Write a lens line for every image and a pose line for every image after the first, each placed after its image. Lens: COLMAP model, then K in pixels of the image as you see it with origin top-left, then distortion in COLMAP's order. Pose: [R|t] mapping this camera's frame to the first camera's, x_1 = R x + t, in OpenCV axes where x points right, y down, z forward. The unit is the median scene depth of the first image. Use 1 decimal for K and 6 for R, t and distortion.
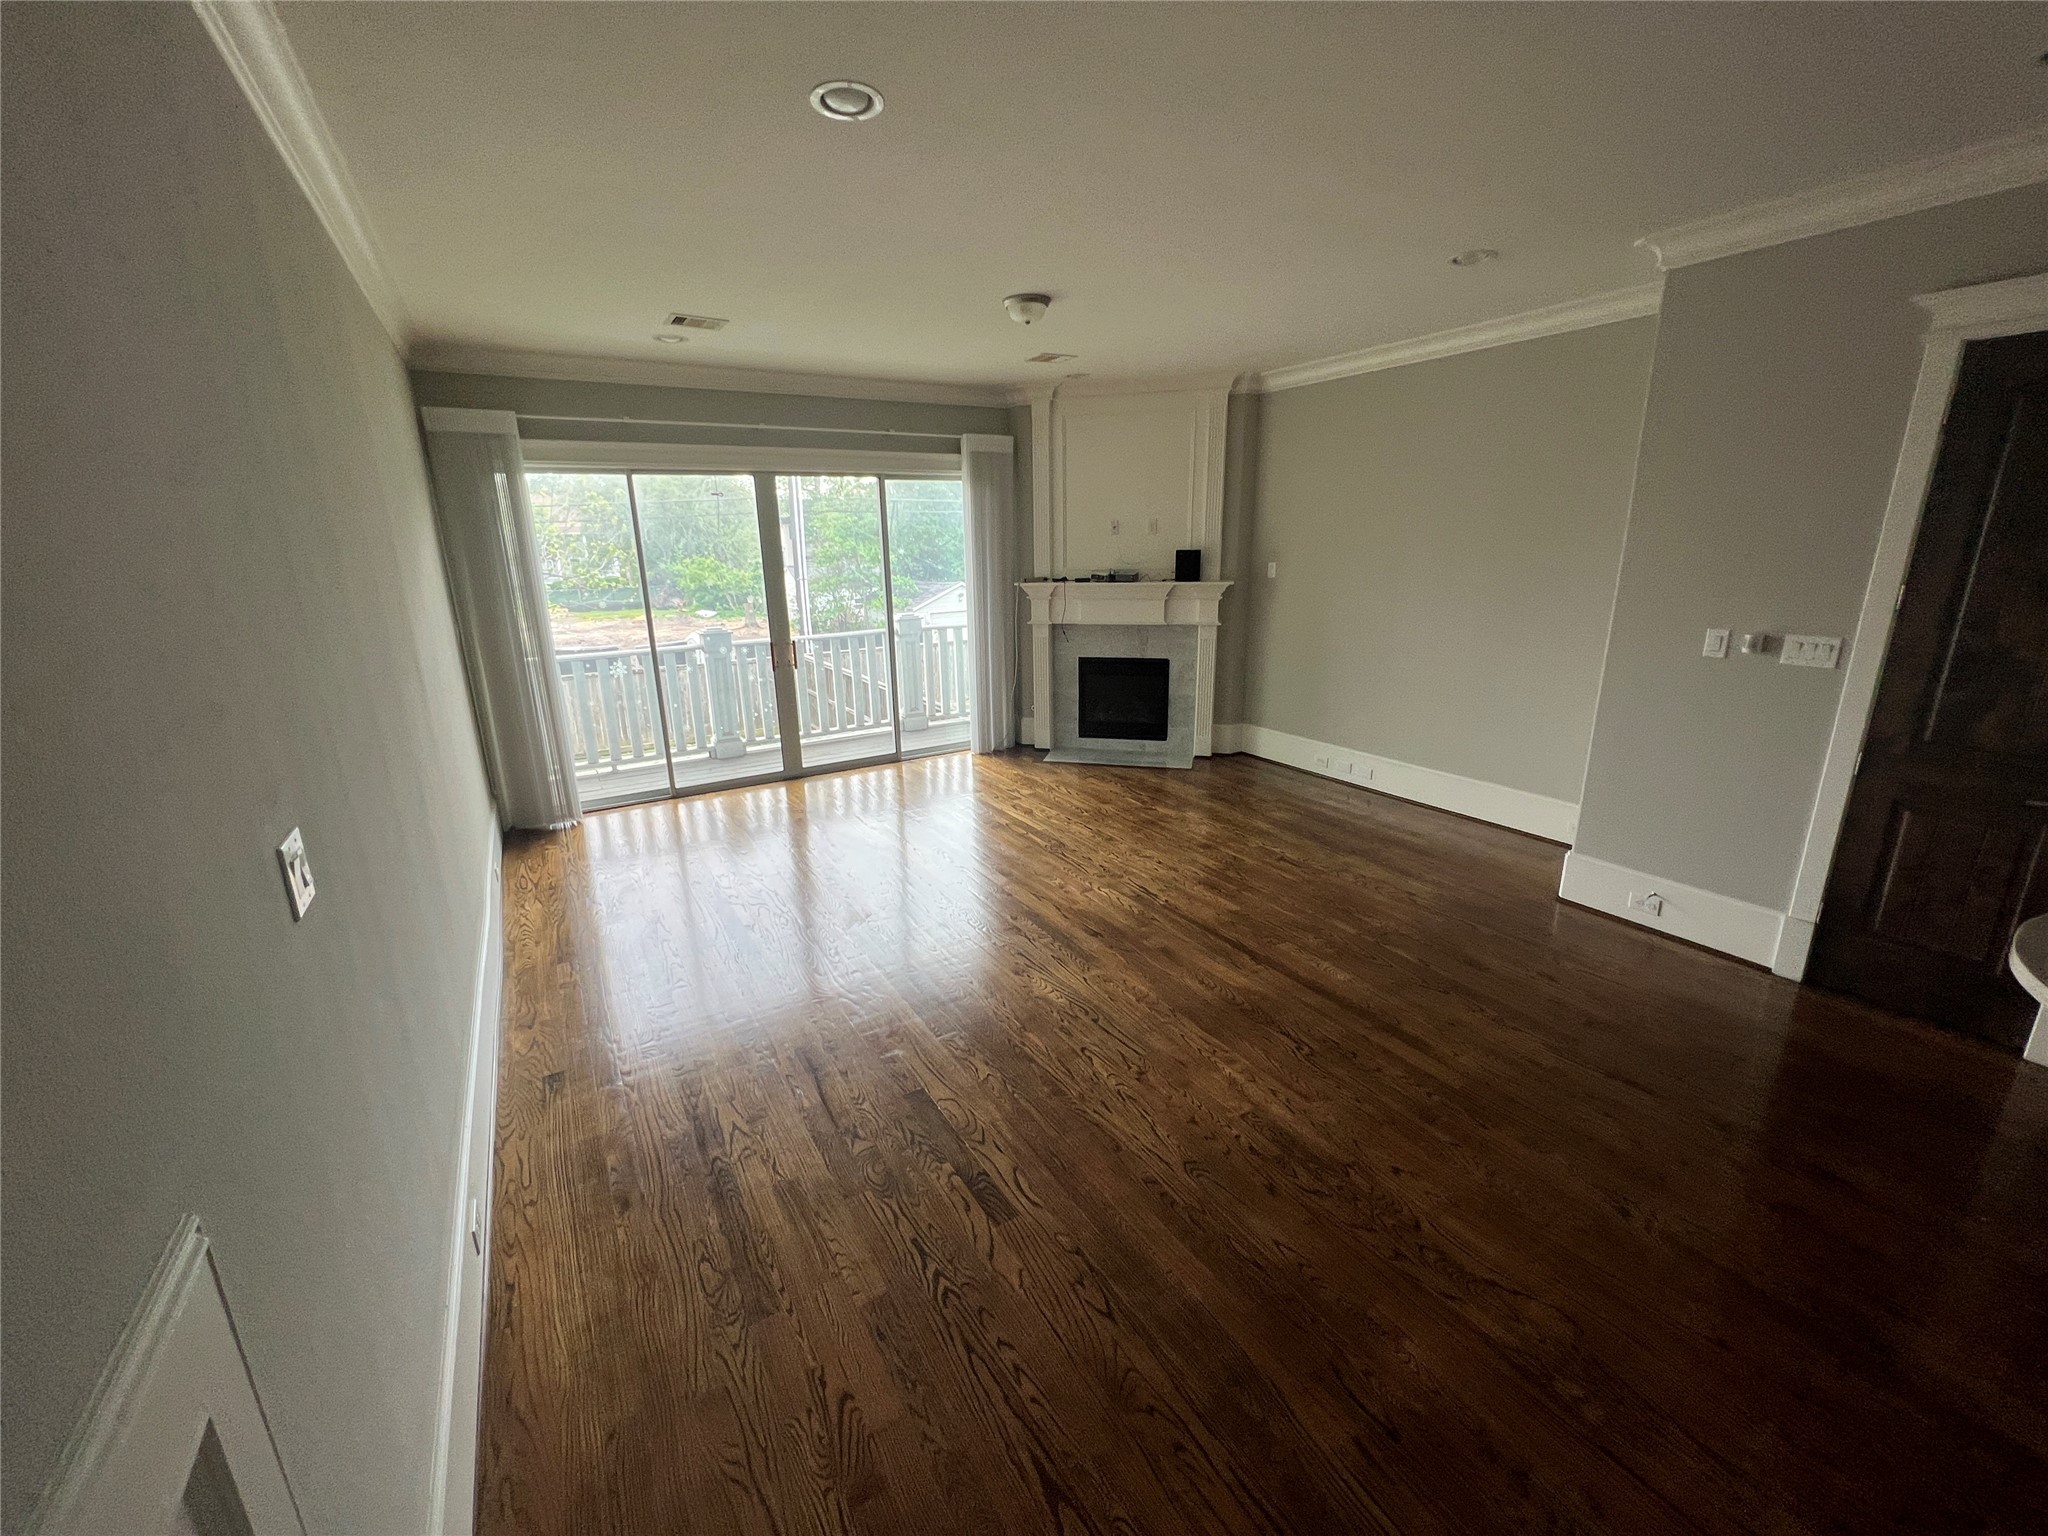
lens RADIAL K [[826.0, 0, 1026.6], [0, 826.0, 761.2], [0, 0, 1]] dist [0.002882, -0.000836]
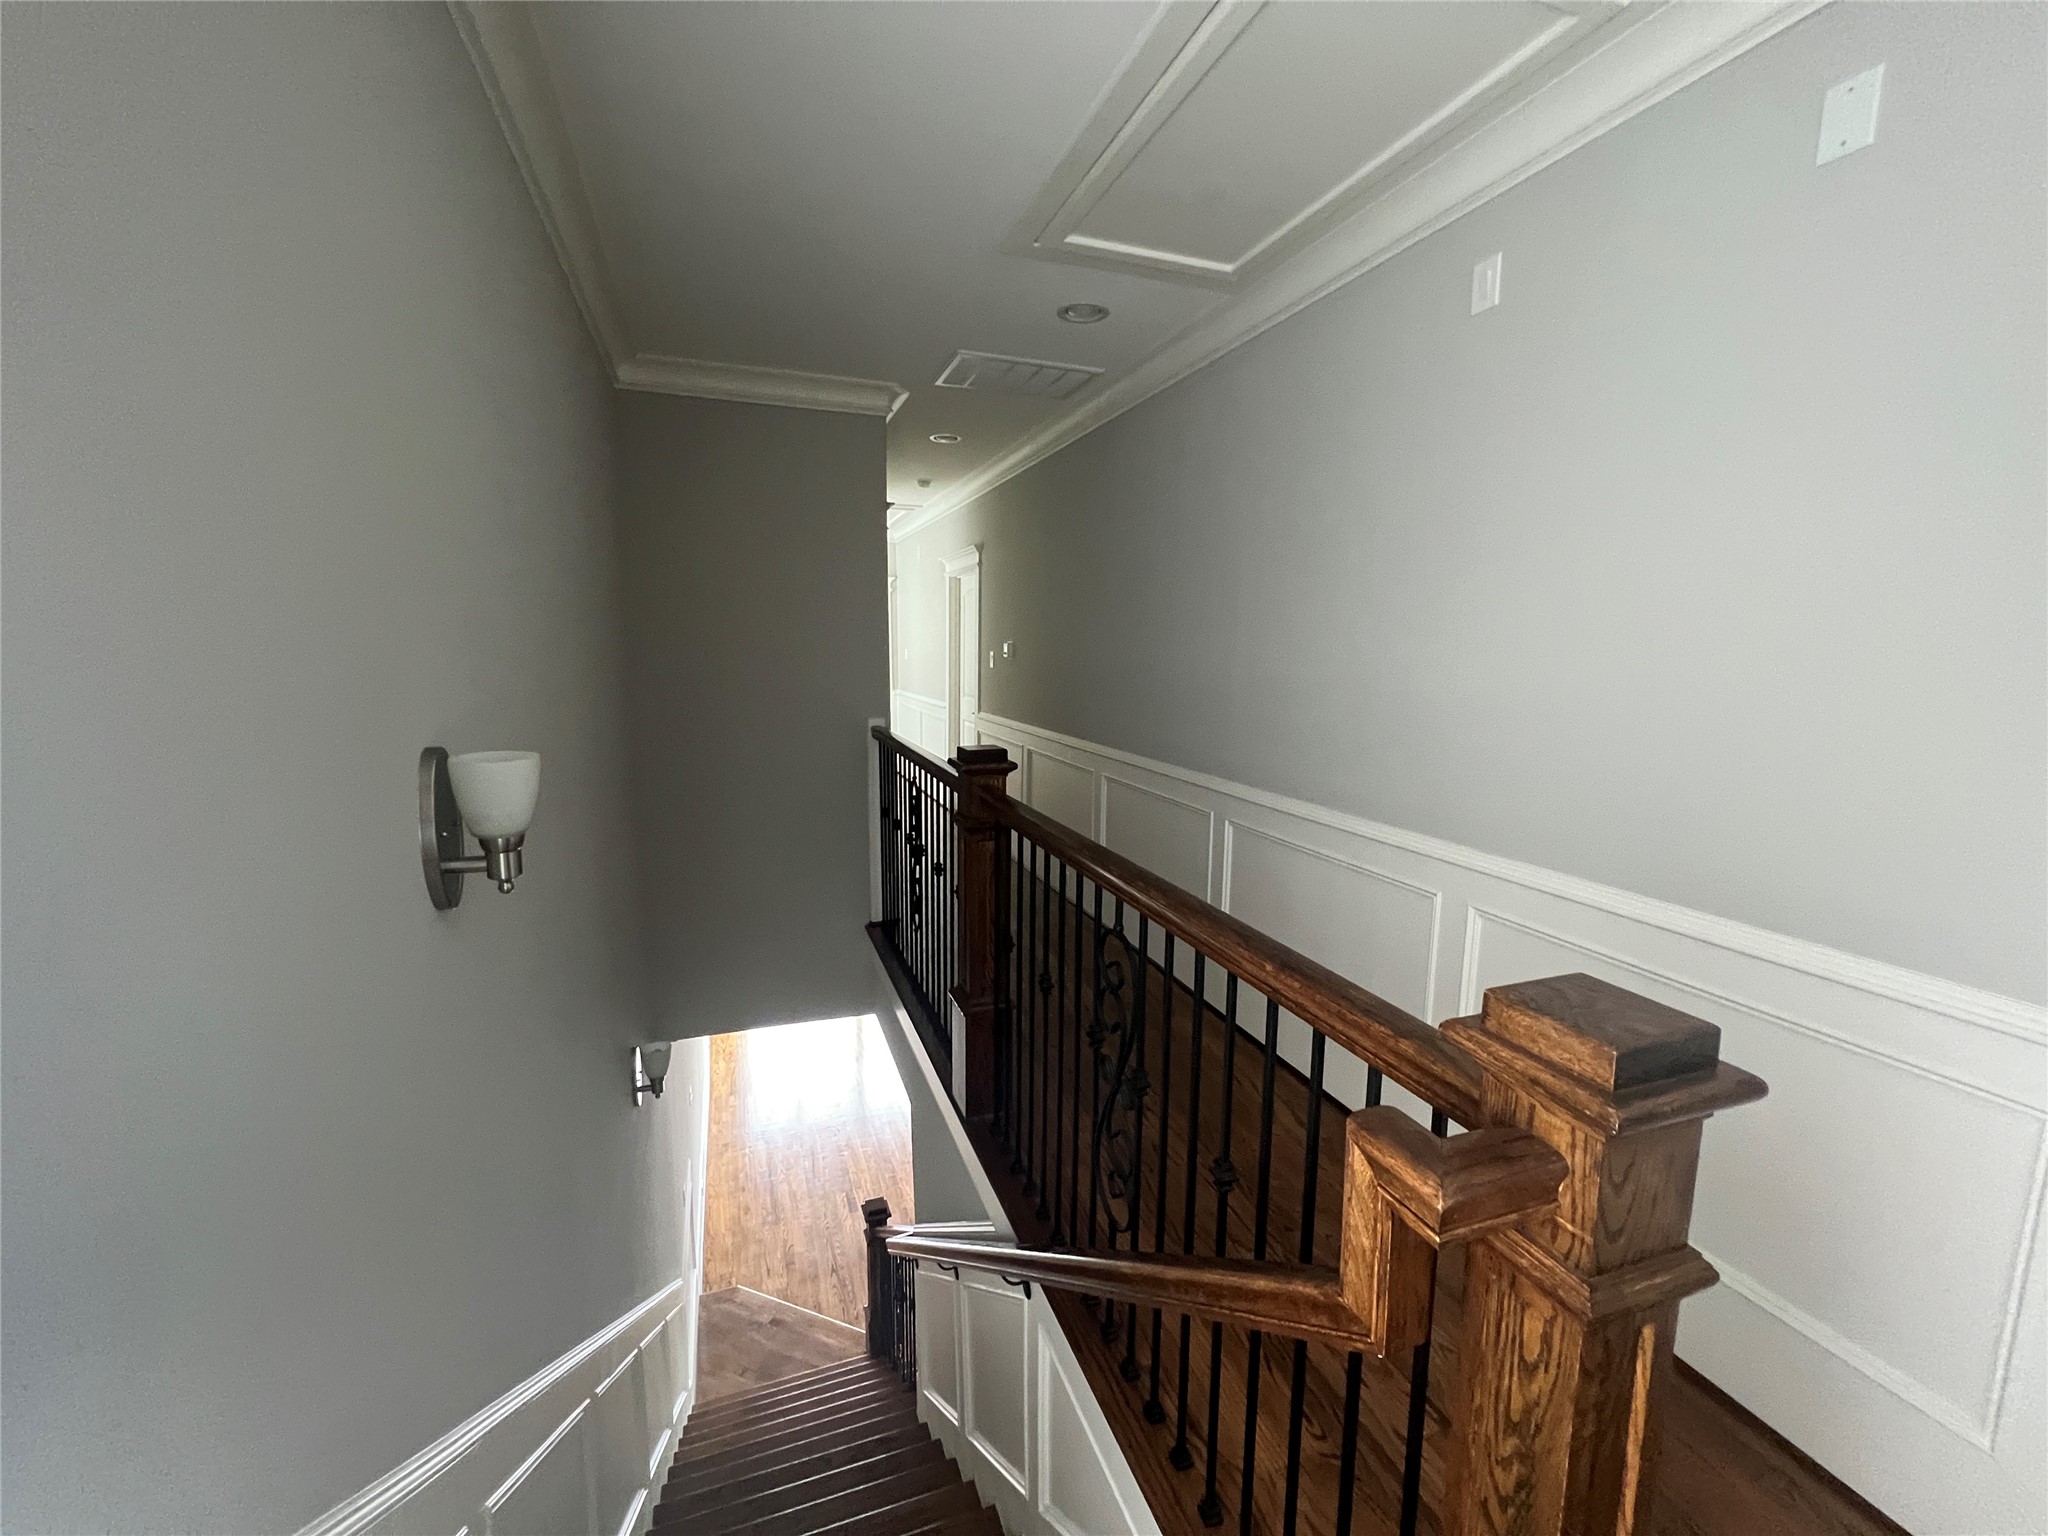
lens RADIAL K [[826.0, 0, 1021.1], [0, 826.0, 765.4], [0, 0, 1]] dist [0.002882, -0.000836]
pose [[0.979865, 0.056126, -0.191609, 1.011920], [-0.080503, 0.989272, -0.121903, -0.727893], [0.182712, 0.134873, 0.973871, -1.990654]]
